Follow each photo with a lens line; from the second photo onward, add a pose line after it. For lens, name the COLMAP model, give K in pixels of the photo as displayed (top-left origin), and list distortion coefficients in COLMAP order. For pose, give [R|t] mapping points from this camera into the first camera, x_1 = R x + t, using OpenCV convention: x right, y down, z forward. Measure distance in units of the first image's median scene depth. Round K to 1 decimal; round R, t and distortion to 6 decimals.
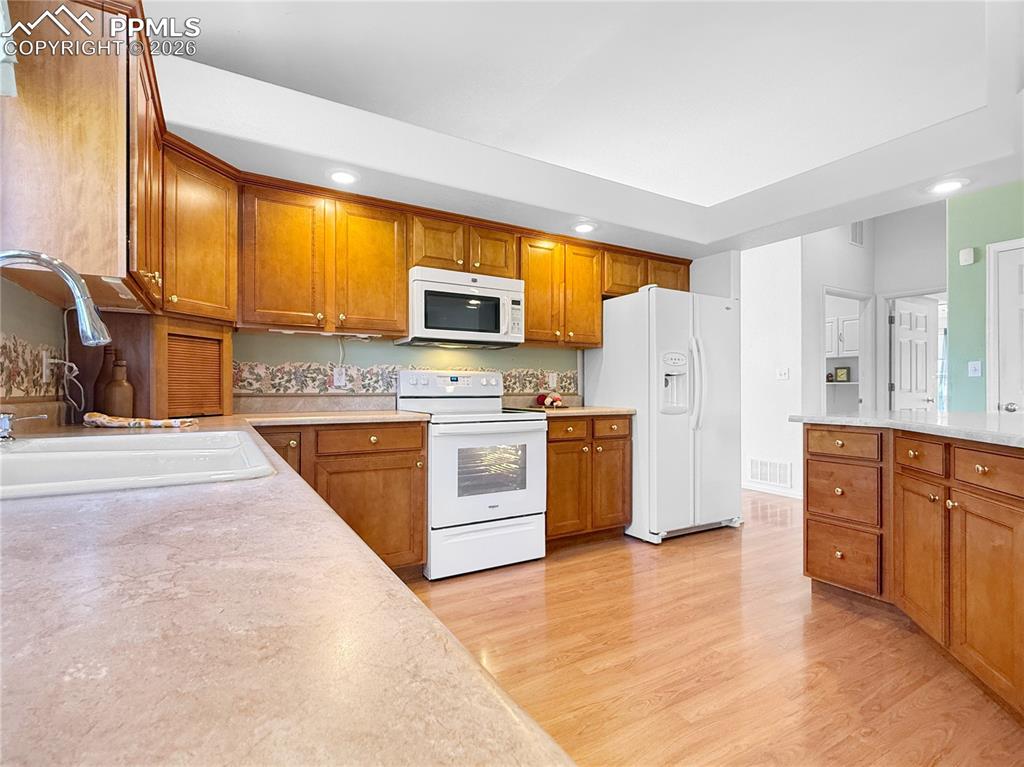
lens RADIAL K [[478.6, 0, 512.0], [0, 478.6, 383.5], [0, 0, 1]] dist [0.000522, 0.000343]
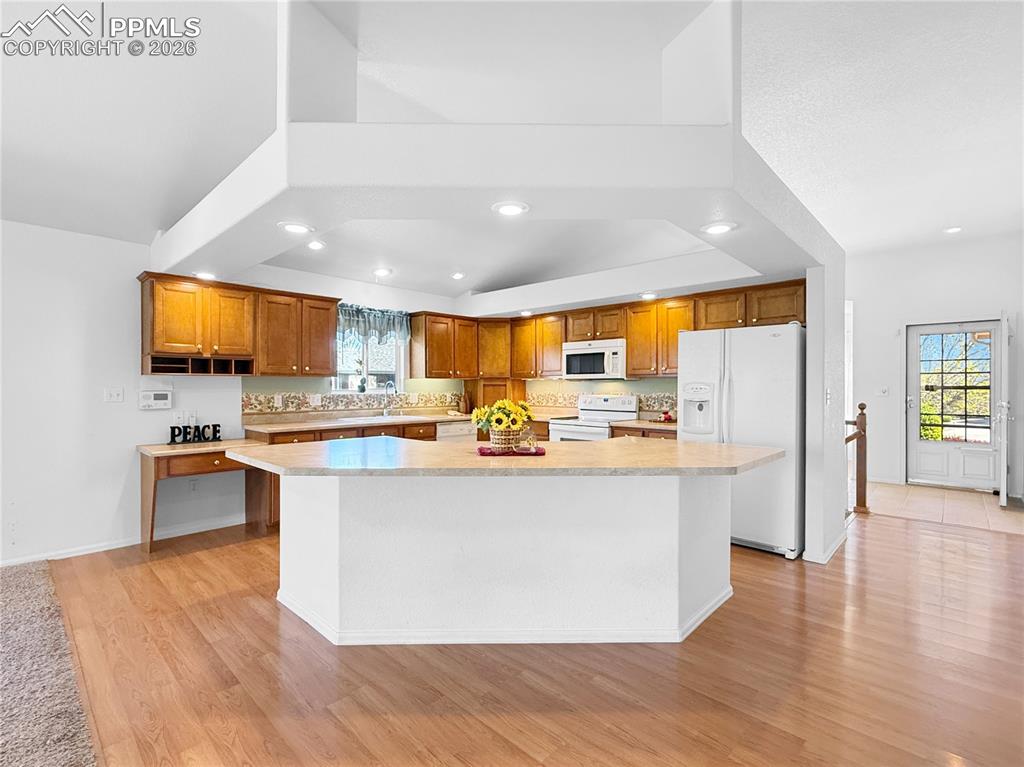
lens RADIAL K [[478.6, 0, 512.0], [0, 478.6, 383.5], [0, 0, 1]] dist [0.000522, 0.000343]
pose [[0.299088, -0.005944, -0.954207, 1.479787], [0.008743, 0.999956, -0.003488, -0.068303], [0.954185, -0.007300, 0.299127, 0.198046]]
